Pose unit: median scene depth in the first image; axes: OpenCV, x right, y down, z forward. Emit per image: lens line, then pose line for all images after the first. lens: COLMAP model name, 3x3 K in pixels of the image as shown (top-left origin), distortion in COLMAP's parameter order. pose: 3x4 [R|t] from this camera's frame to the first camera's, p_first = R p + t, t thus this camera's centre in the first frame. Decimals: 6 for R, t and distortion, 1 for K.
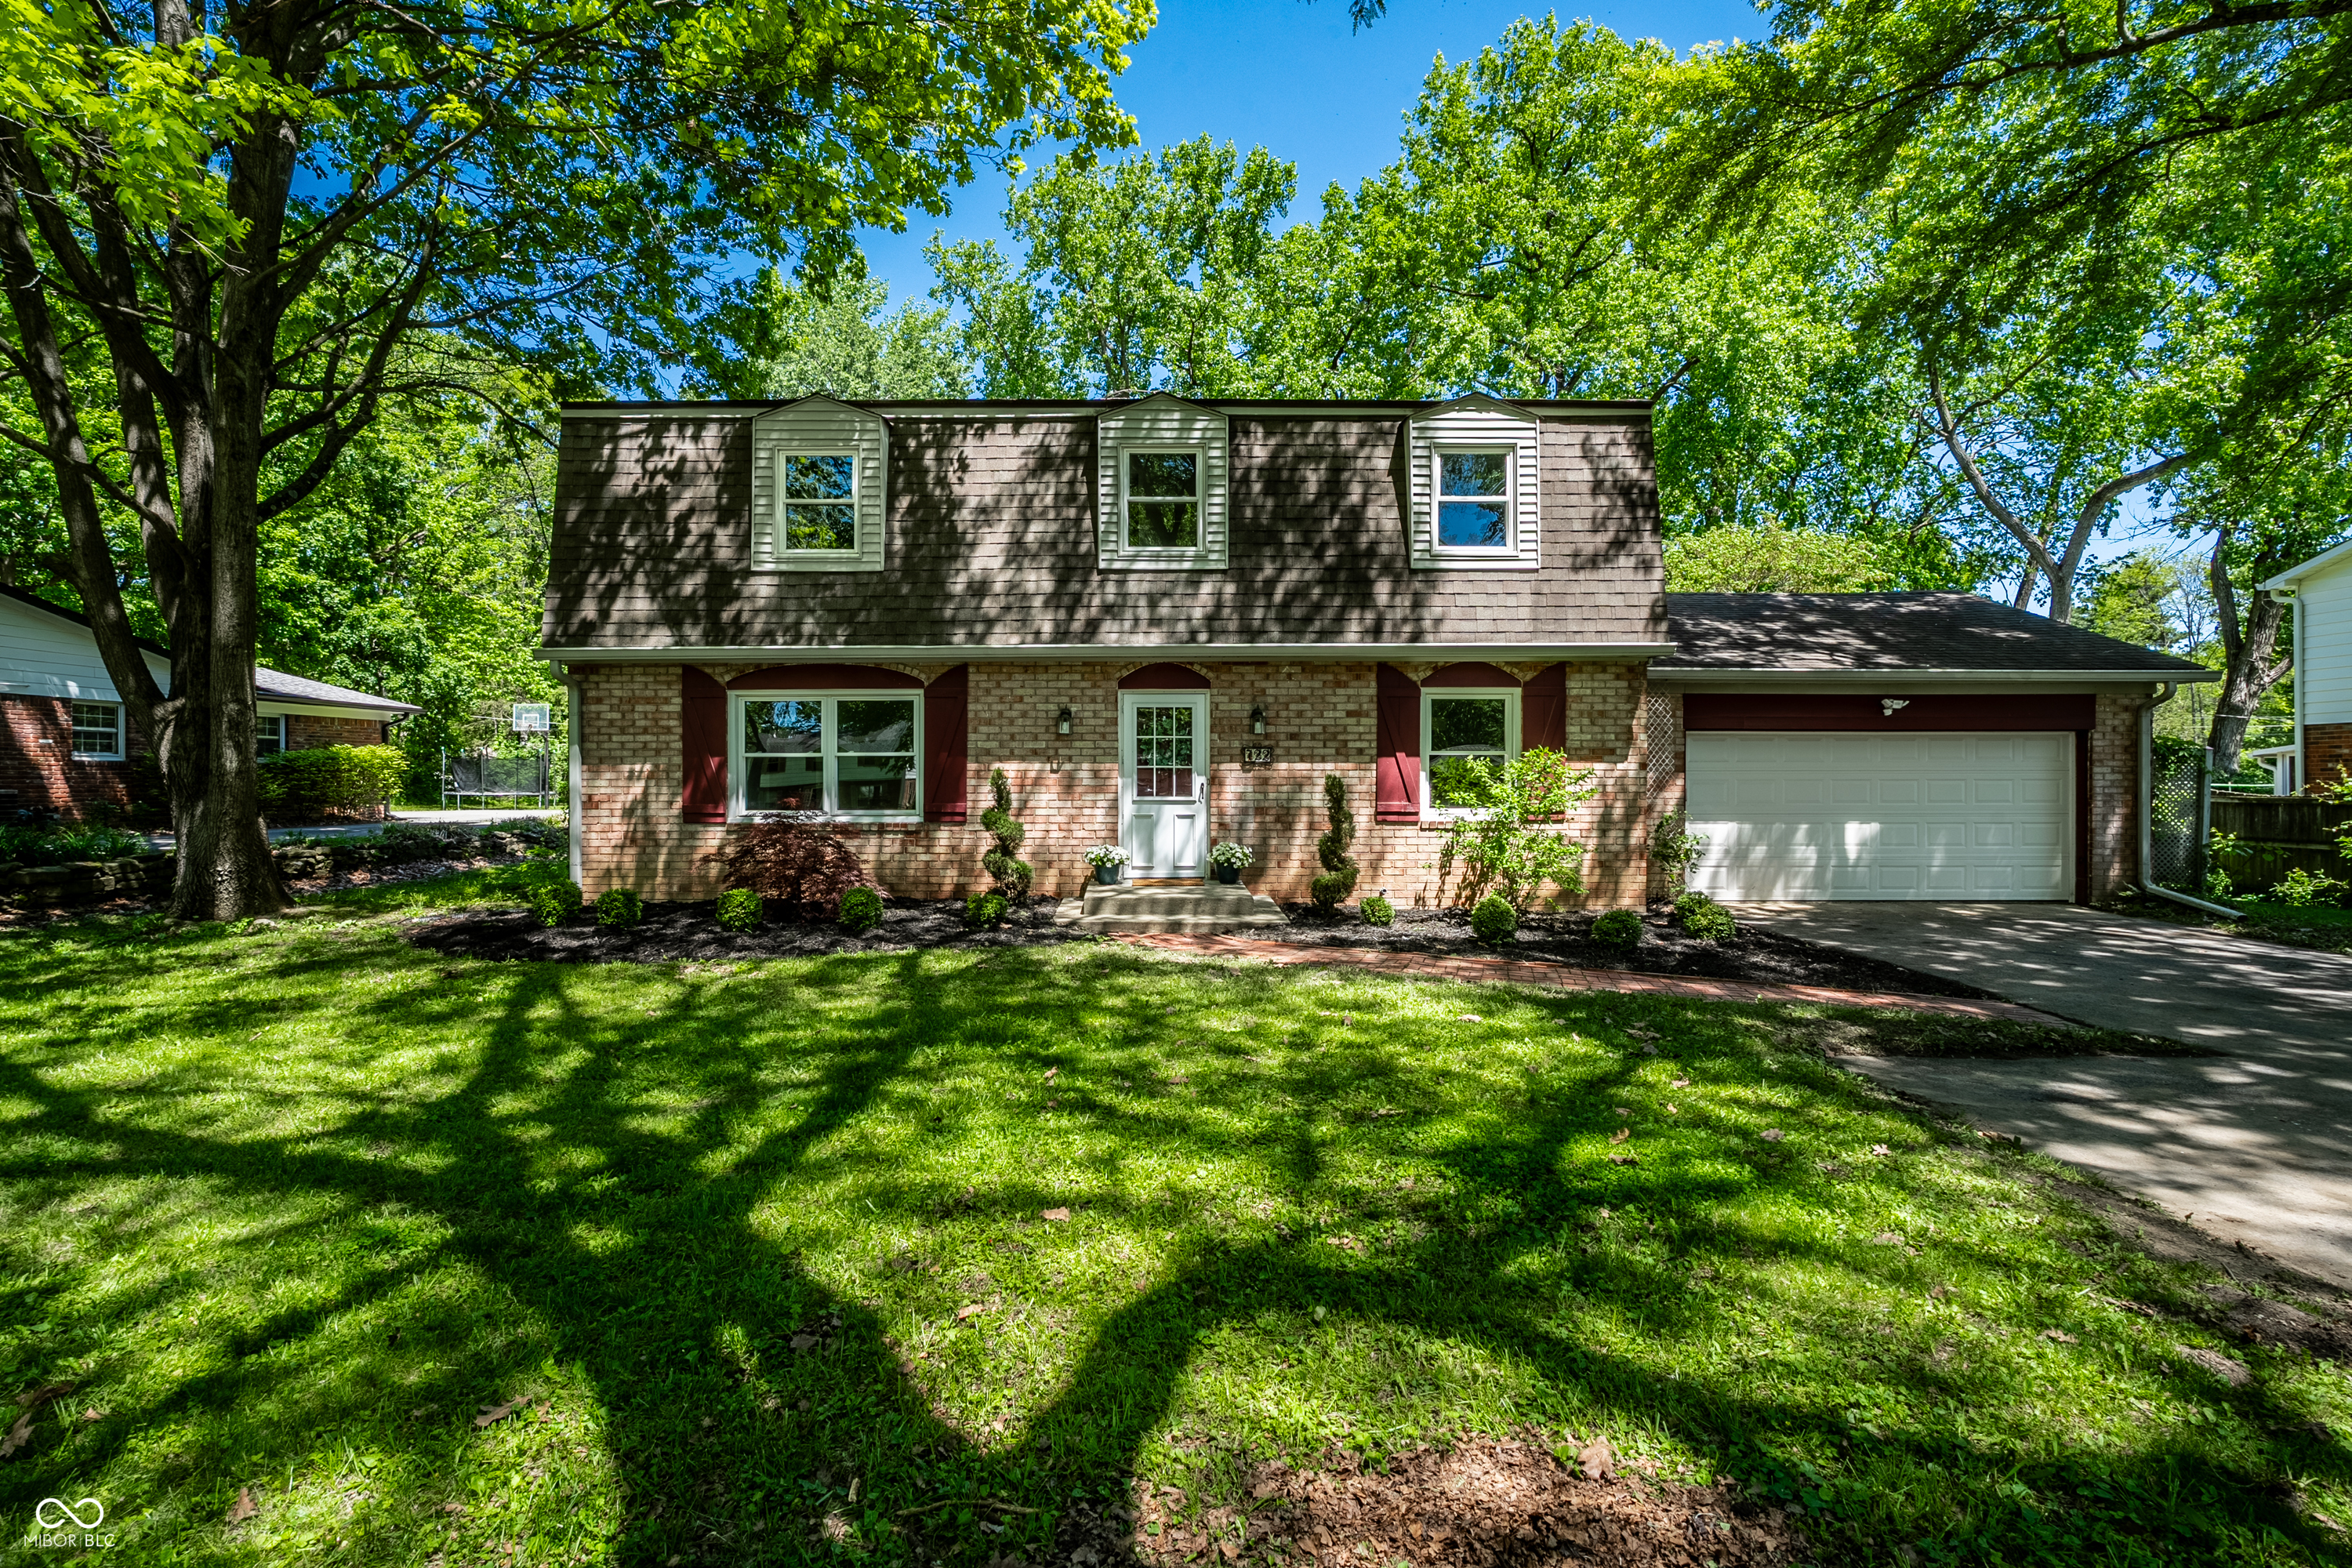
lens RADIAL K [[1066.9, 0, 1176.0], [0, 1066.9, 784.0], [0, 0, 1]] dist [-0.000060, -0.000249]
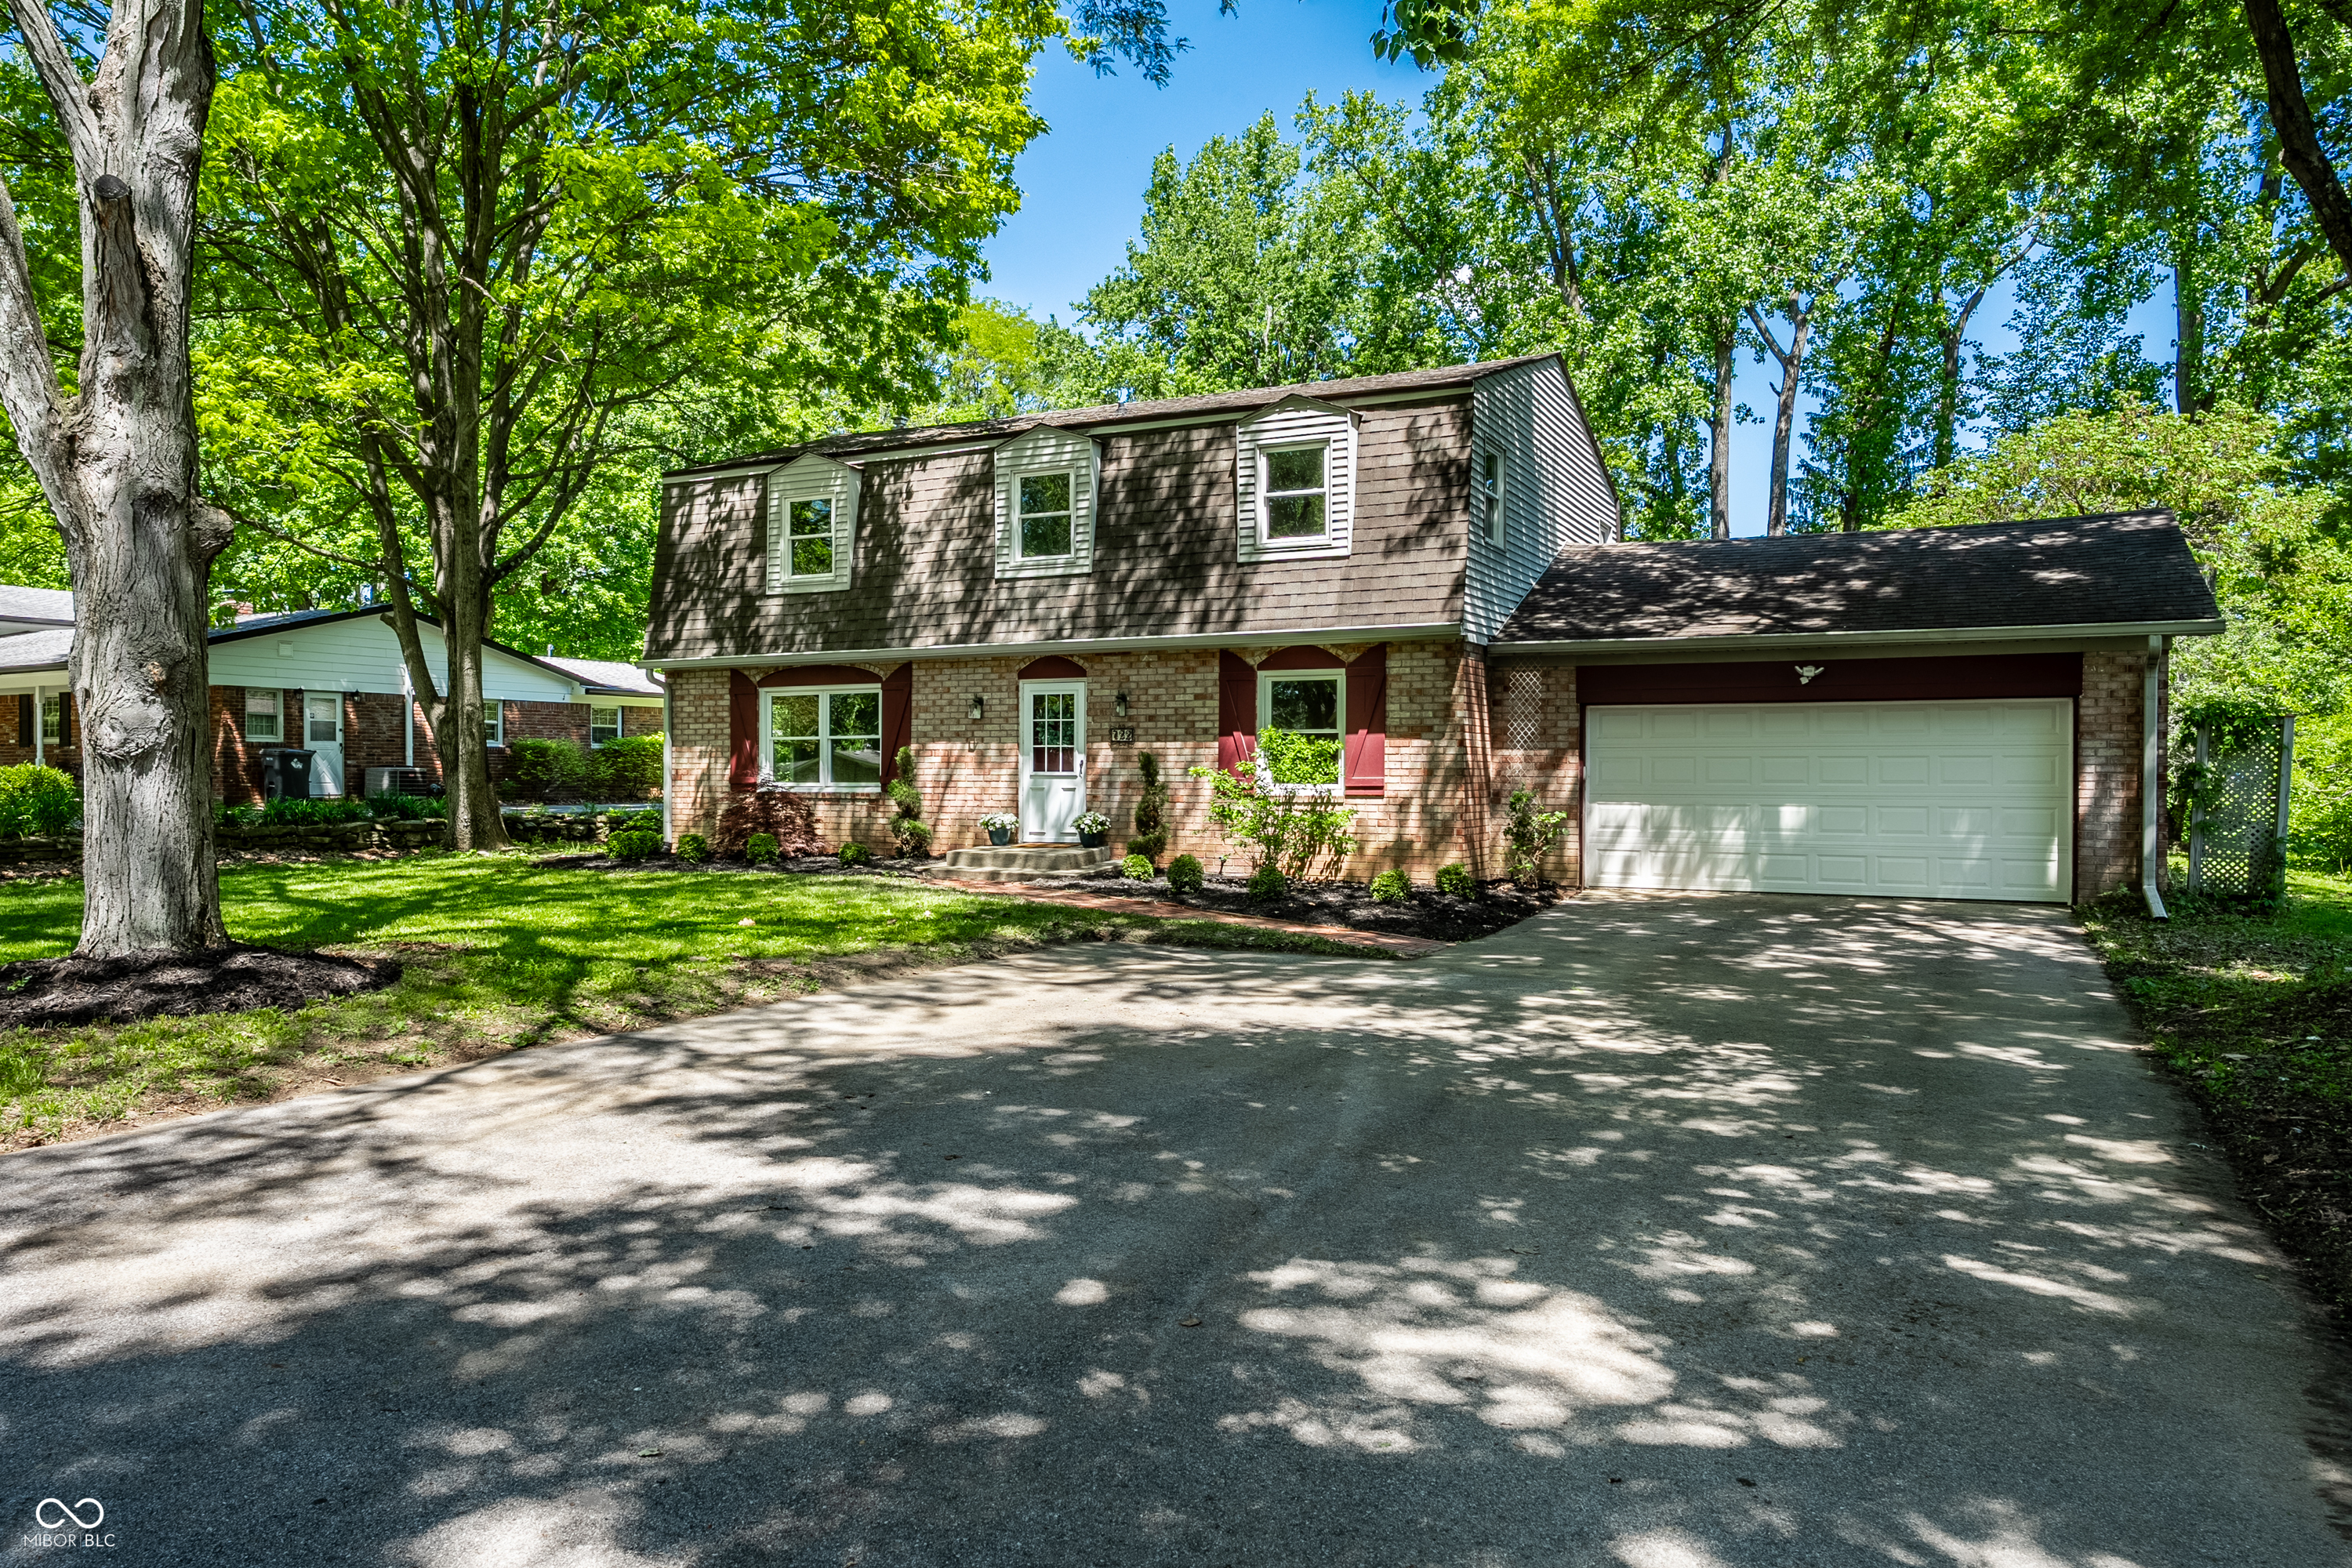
lens RADIAL K [[1547.0, 0, 1176.0], [0, 1547.0, 784.0], [0, 0, 1]] dist [-0.034398, -0.000253]
pose [[0.894700, 0.005636, -0.446633, 0.861403], [-0.000425, 0.999931, 0.011766, 0.005221], [0.446668, -0.010338, 0.894640, -0.434078]]
